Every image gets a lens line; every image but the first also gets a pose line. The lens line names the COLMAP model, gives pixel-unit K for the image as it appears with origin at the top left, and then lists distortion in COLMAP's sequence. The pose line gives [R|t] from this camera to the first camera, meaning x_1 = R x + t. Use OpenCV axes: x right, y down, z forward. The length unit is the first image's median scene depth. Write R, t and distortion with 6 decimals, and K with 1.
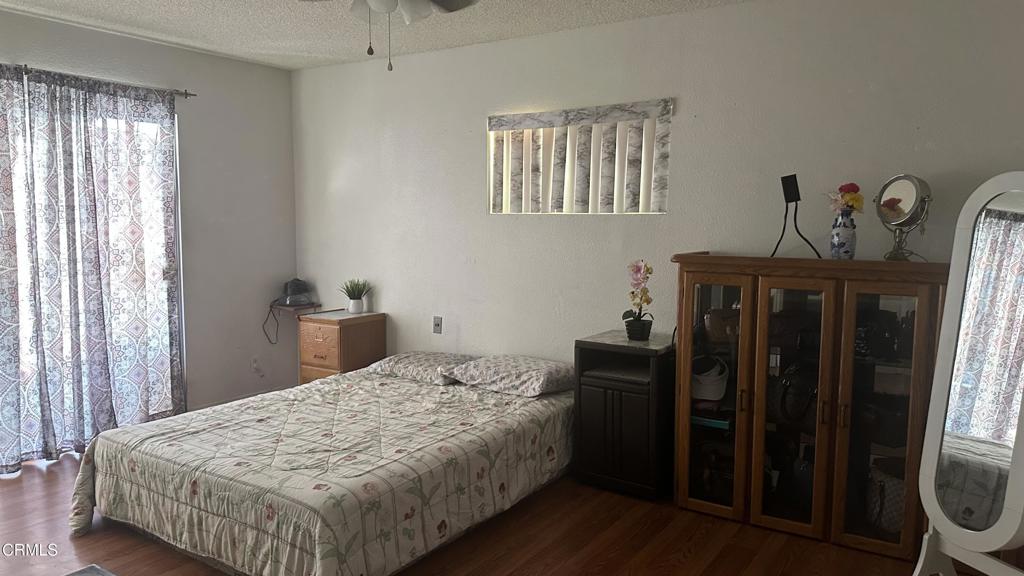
lens RADIAL K [[729.9, 0, 512.0], [0, 729.9, 288.0], [0, 0, 1]] dist [0.088048, -0.124758]
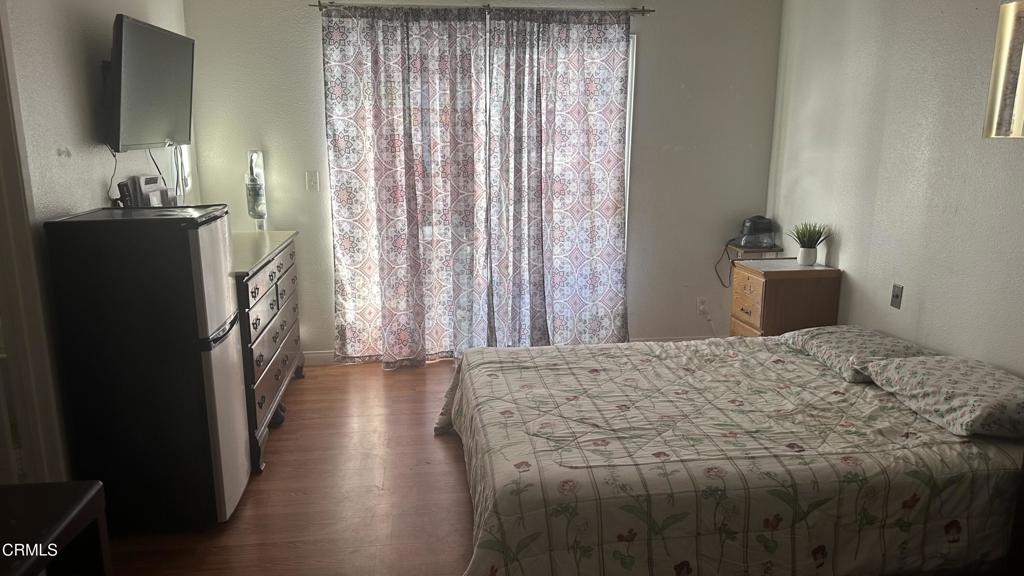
lens RADIAL K [[712.5, 0, 505.1], [0, 712.5, 301.8], [0, 0, 1]] dist [0.105722, -0.179470]
pose [[0.632344, 0.161021, -0.757769, 0.234936], [-0.064057, 0.985678, 0.155997, -0.036245], [0.772035, -0.050103, 0.633602, 0.317978]]
